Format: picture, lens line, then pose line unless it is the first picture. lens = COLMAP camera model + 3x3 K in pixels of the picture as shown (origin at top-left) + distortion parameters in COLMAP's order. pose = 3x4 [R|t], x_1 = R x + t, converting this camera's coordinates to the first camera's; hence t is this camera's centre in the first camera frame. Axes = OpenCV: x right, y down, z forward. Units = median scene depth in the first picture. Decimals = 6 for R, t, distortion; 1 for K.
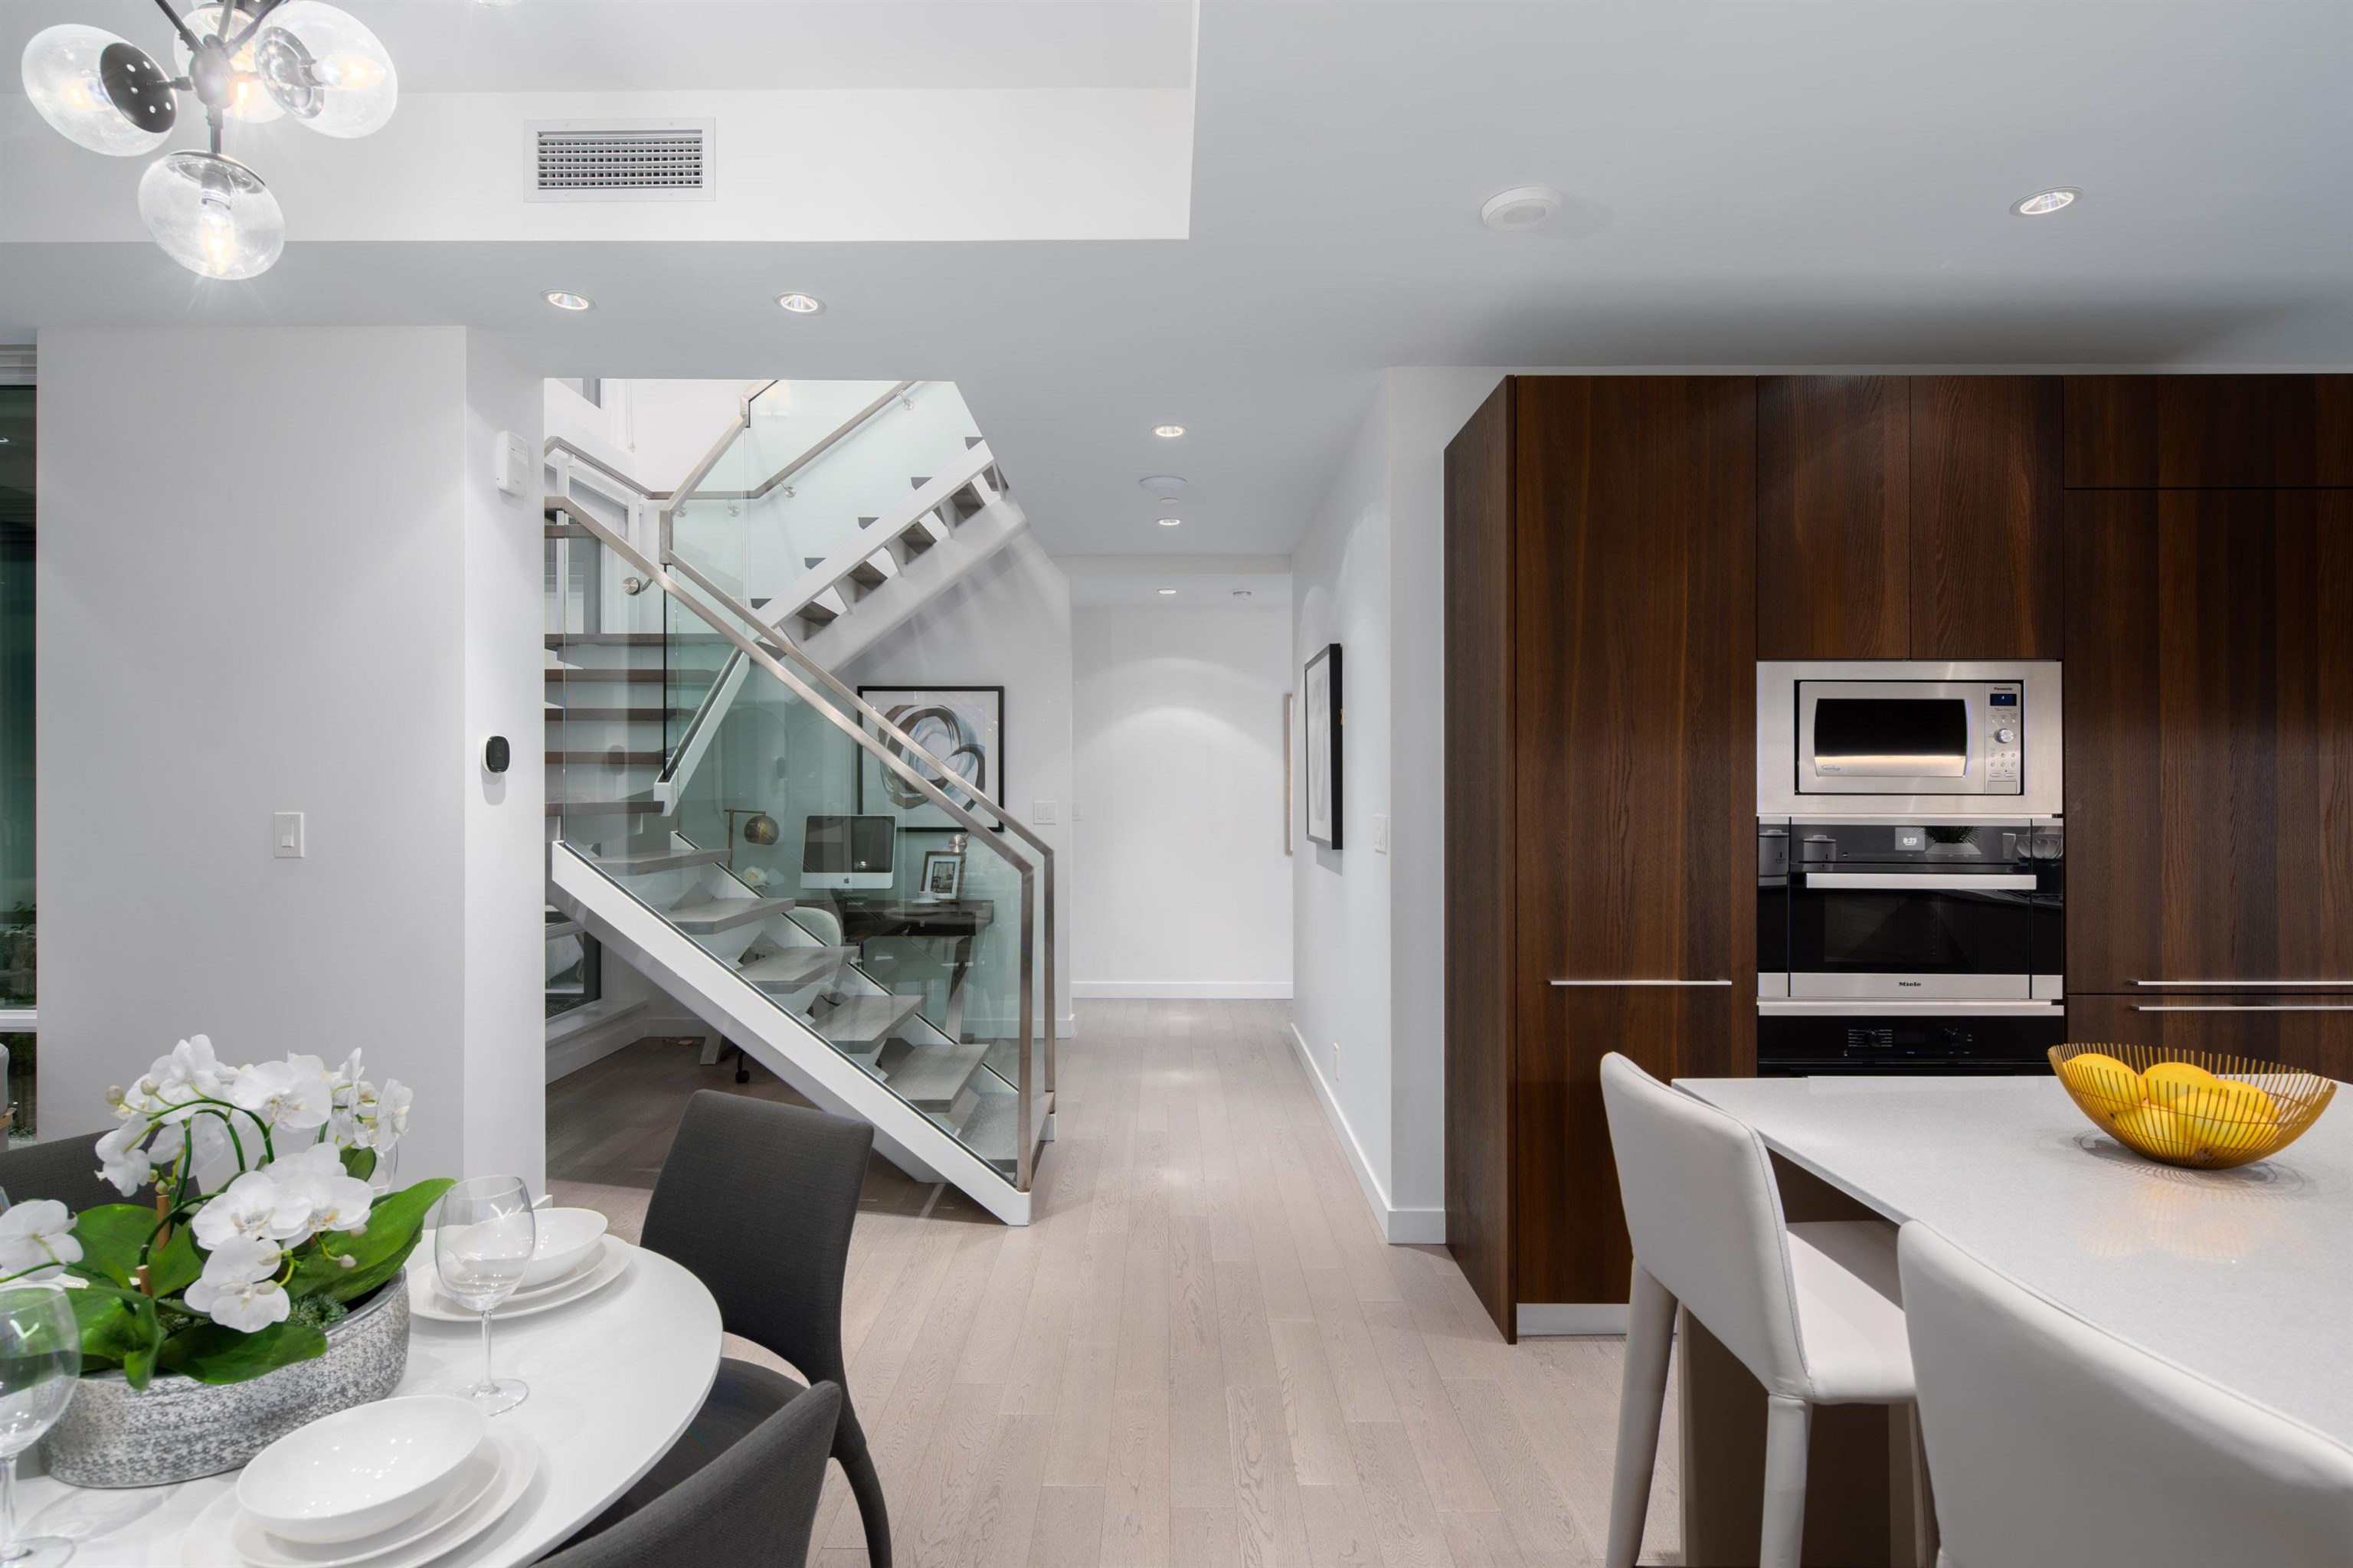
lens RADIAL K [[1150.8, 0, 1174.5], [0, 1150.8, 787.6], [0, 0, 1]] dist [-0.001320, -0.000378]
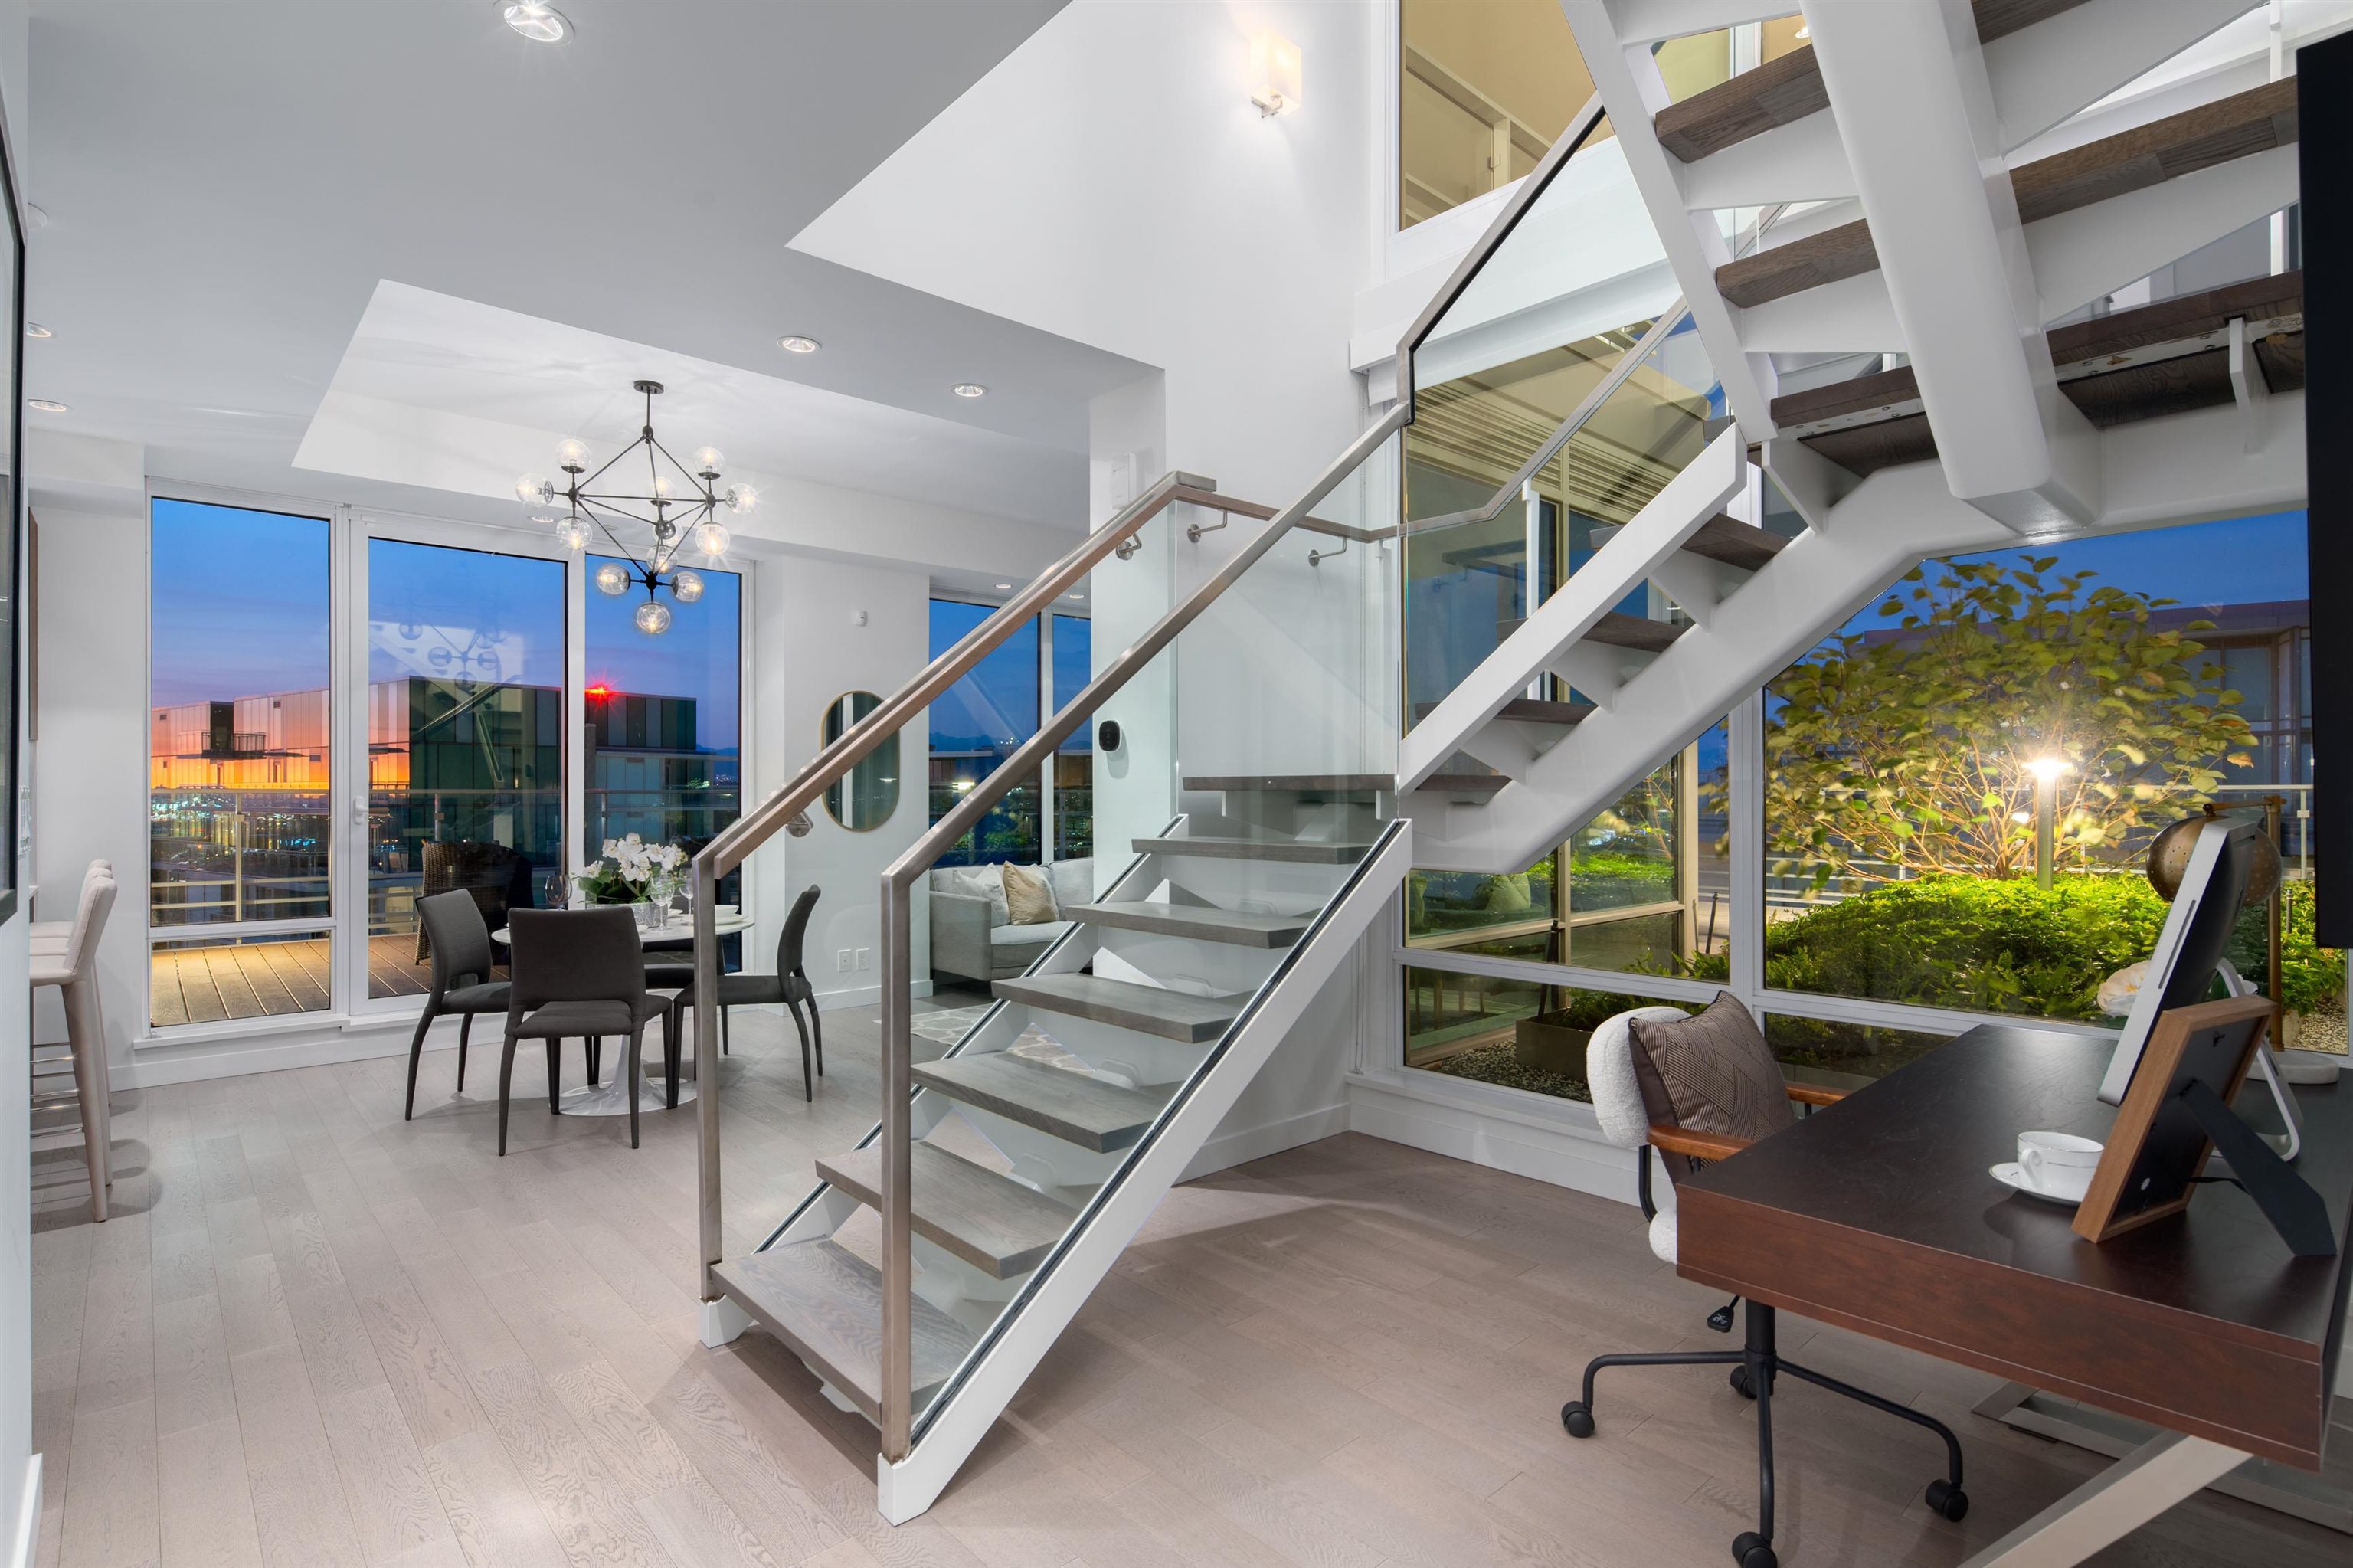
lens RADIAL K [[1150.8, 0, 1186.1], [0, 1150.8, 795.0], [0, 0, 1]] dist [-0.001320, -0.000378]
pose [[-0.743121, 0.002844, -0.669151, 0.166716], [0.006447, 0.999975, -0.002910, 0.037048], [0.669126, -0.006476, -0.743121, 2.153053]]
